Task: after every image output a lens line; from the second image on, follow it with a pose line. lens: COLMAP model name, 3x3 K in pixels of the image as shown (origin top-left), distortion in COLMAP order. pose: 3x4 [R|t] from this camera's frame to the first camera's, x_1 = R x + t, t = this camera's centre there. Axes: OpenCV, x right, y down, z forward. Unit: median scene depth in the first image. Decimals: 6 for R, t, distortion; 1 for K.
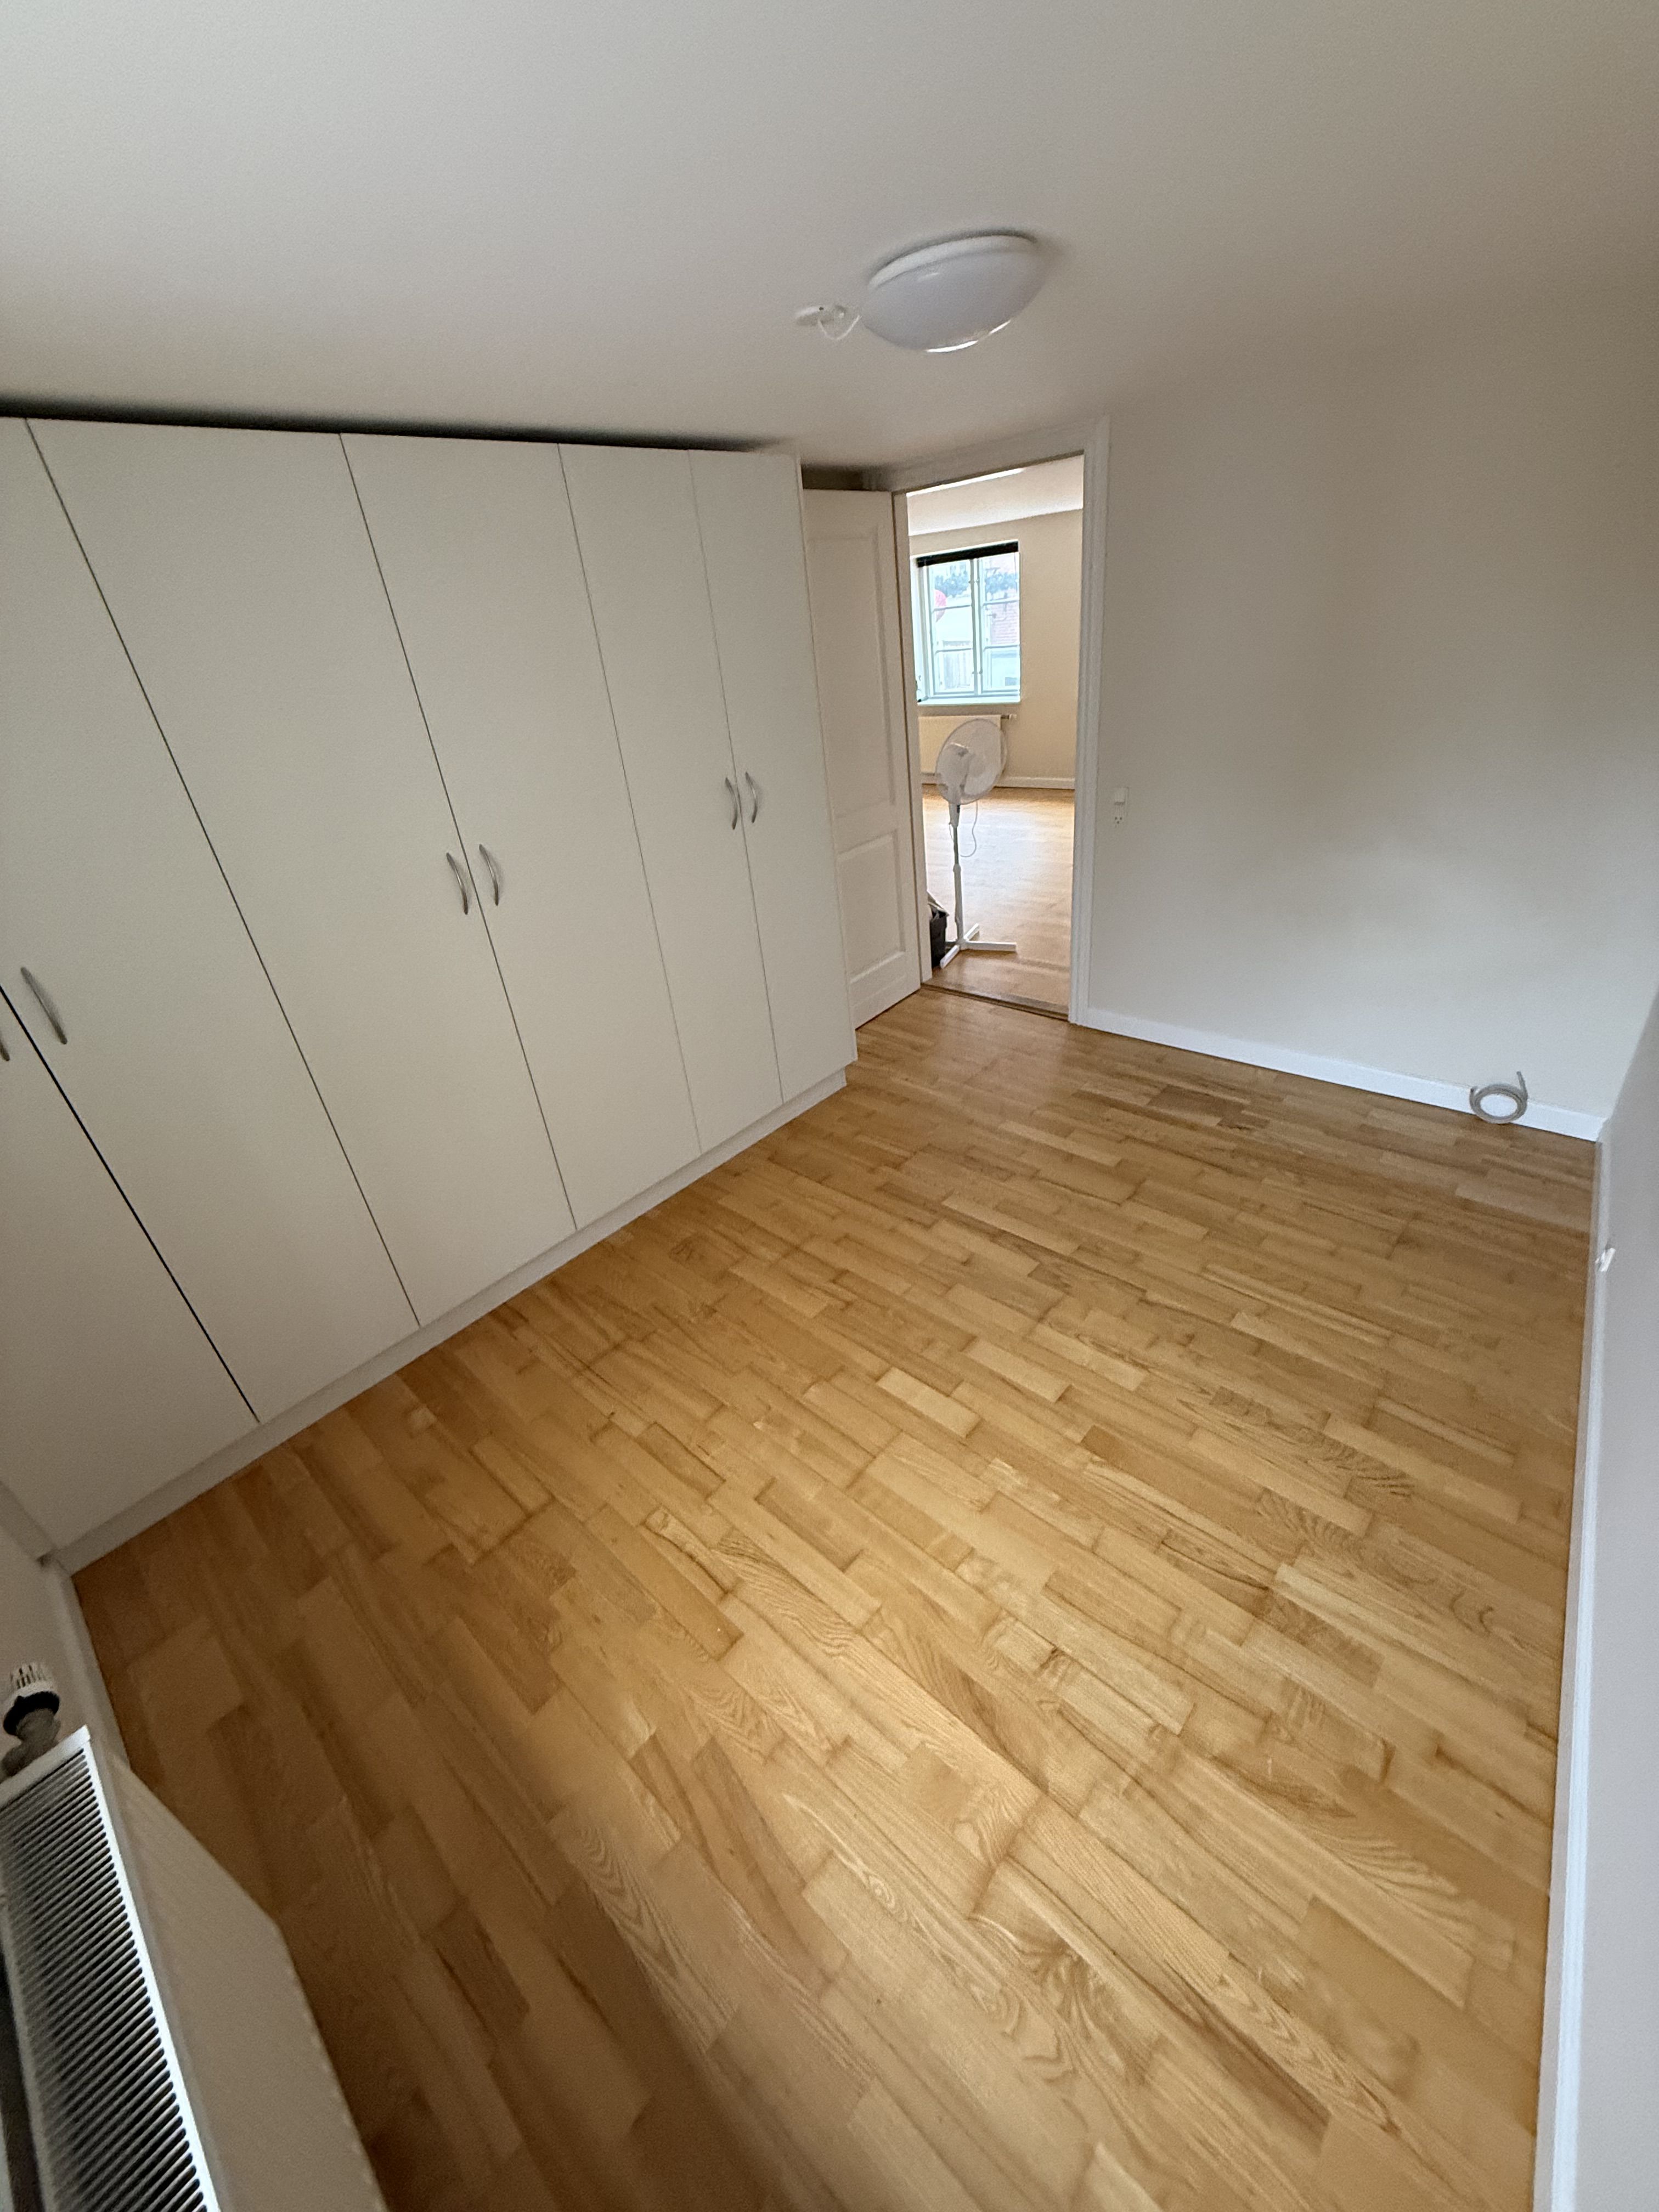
lens RADIAL K [[871.6, 0, 829.5], [0, 871.6, 1106.0], [0, 0, 1]] dist [-0.014977, 0.000563]
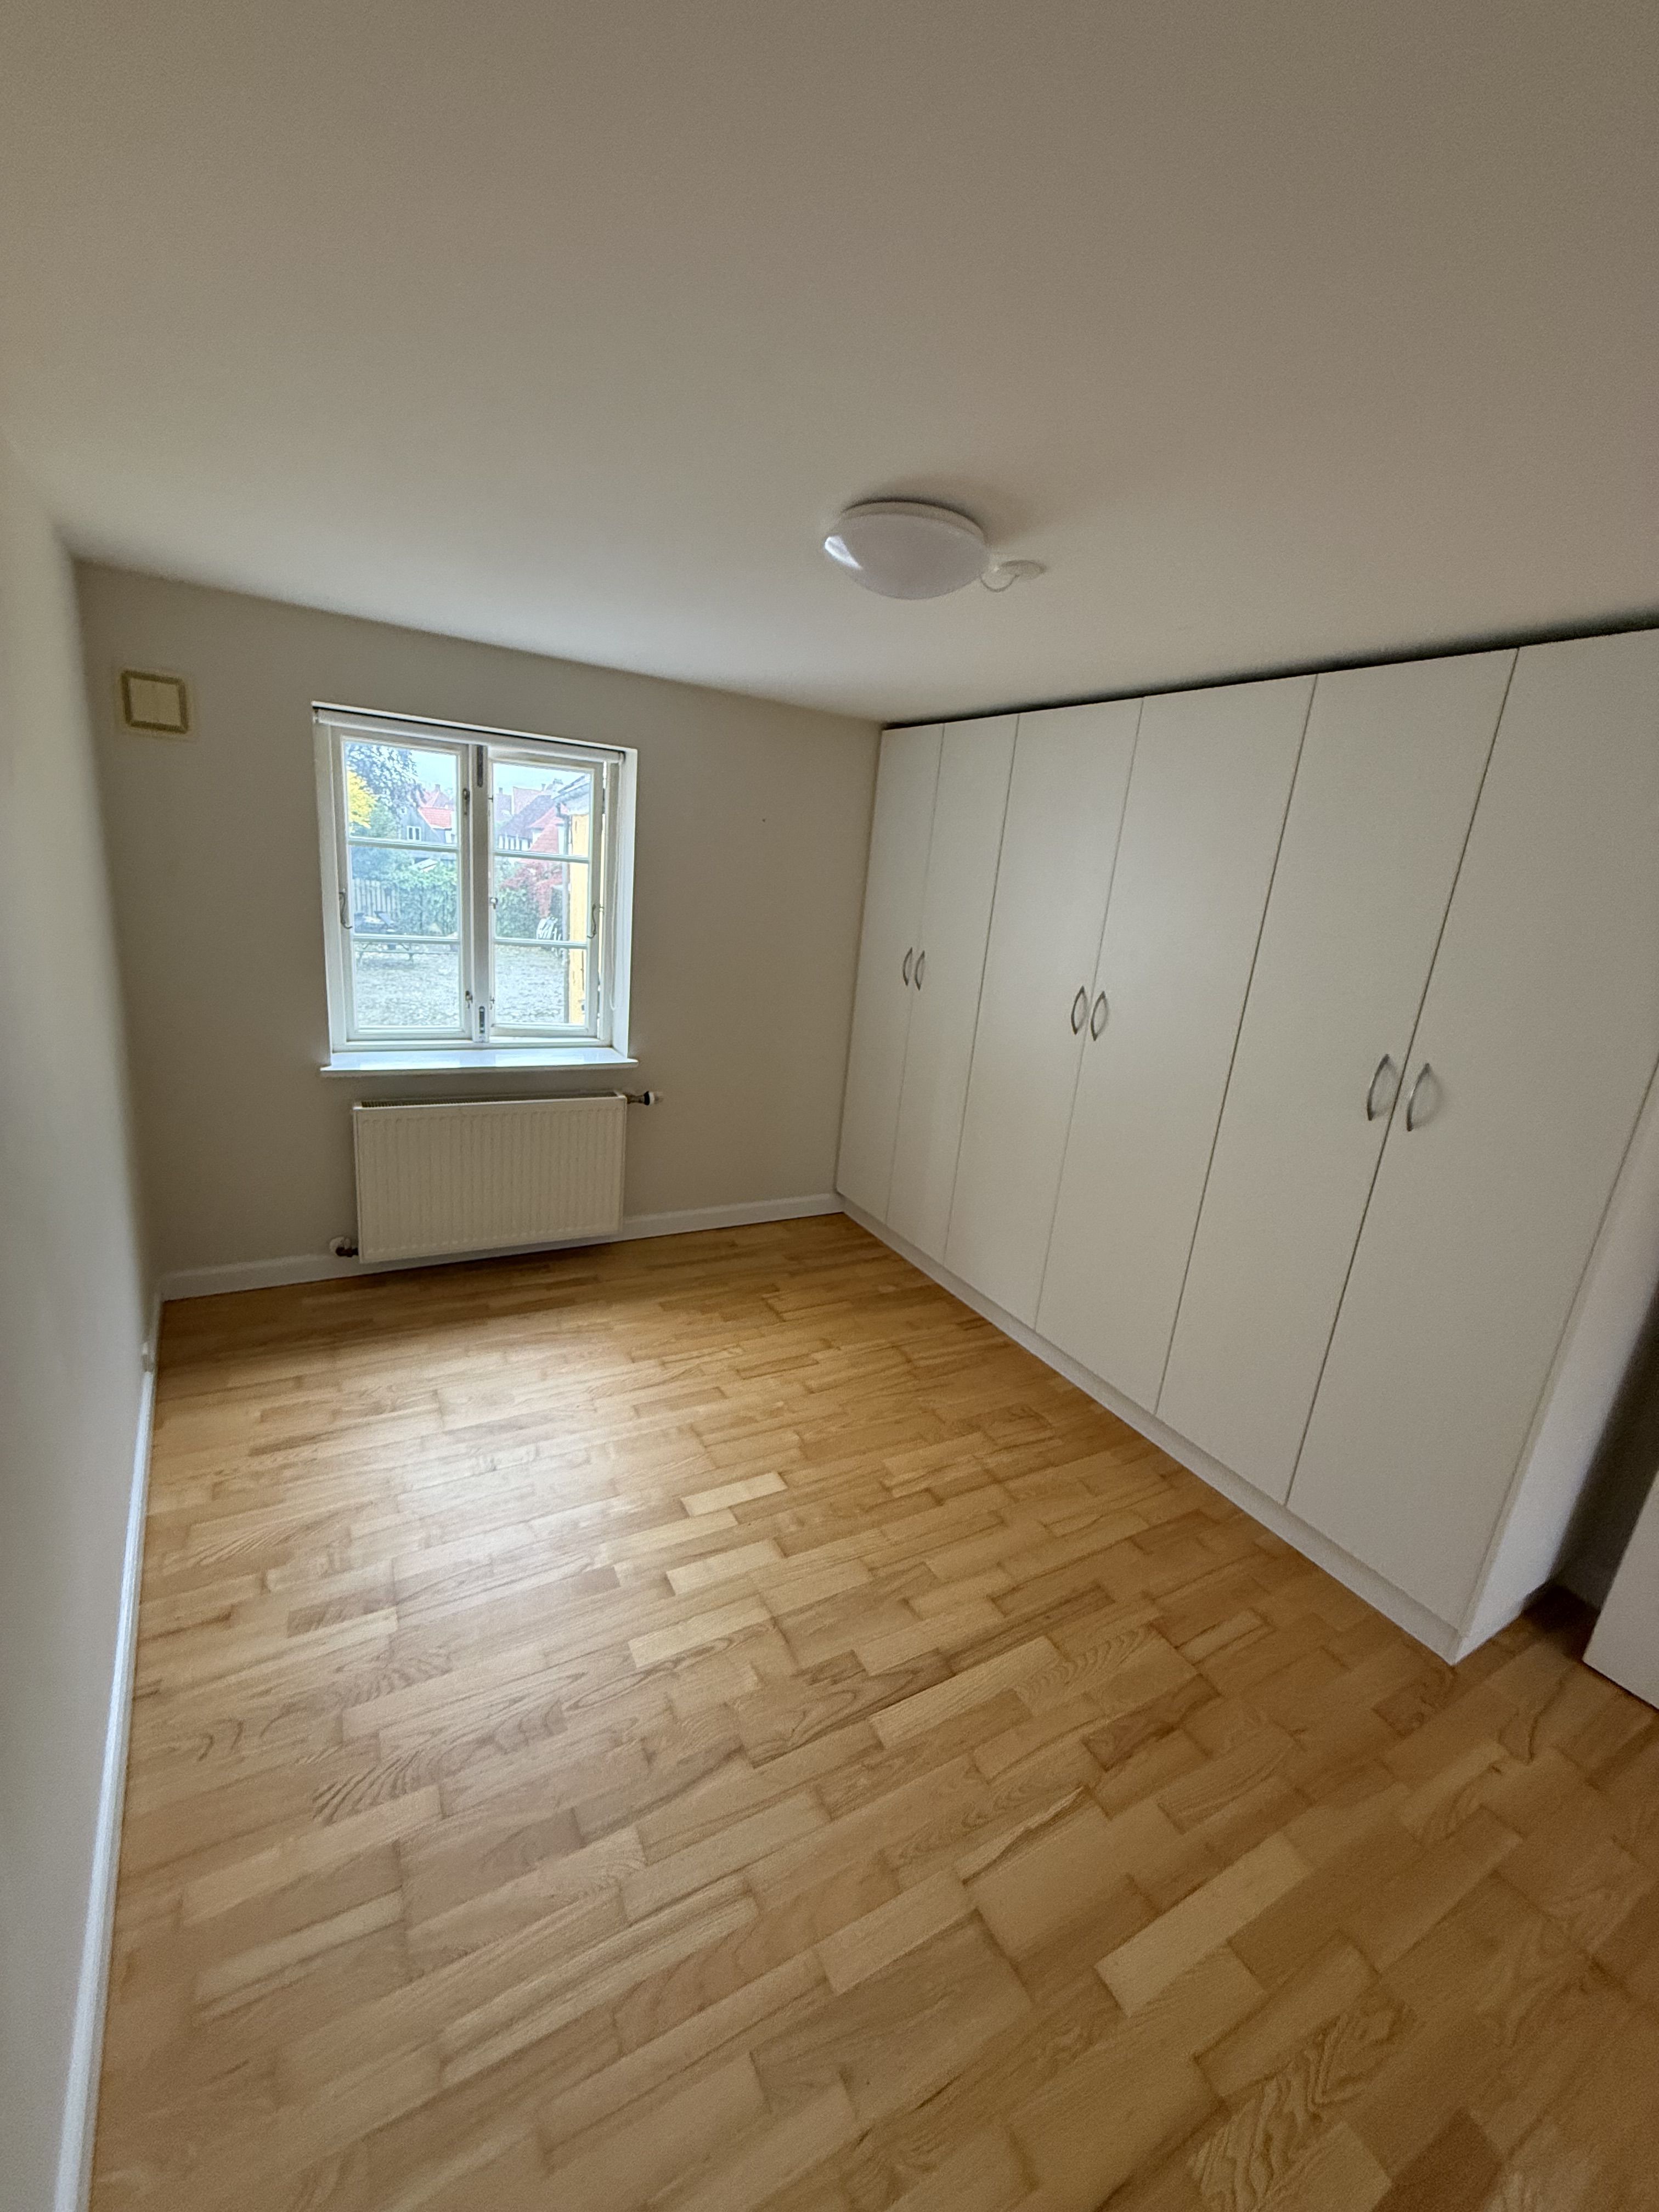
lens RADIAL K [[890.5, 0, 829.5], [0, 890.5, 1106.0], [0, 0, 1]] dist [0.000964, 0.000078]
pose [[-0.329264, 0.323015, -0.887269, 0.875334], [-0.510718, 0.729431, 0.455080, -0.551912], [0.794199, 0.602986, -0.075205, 0.882289]]
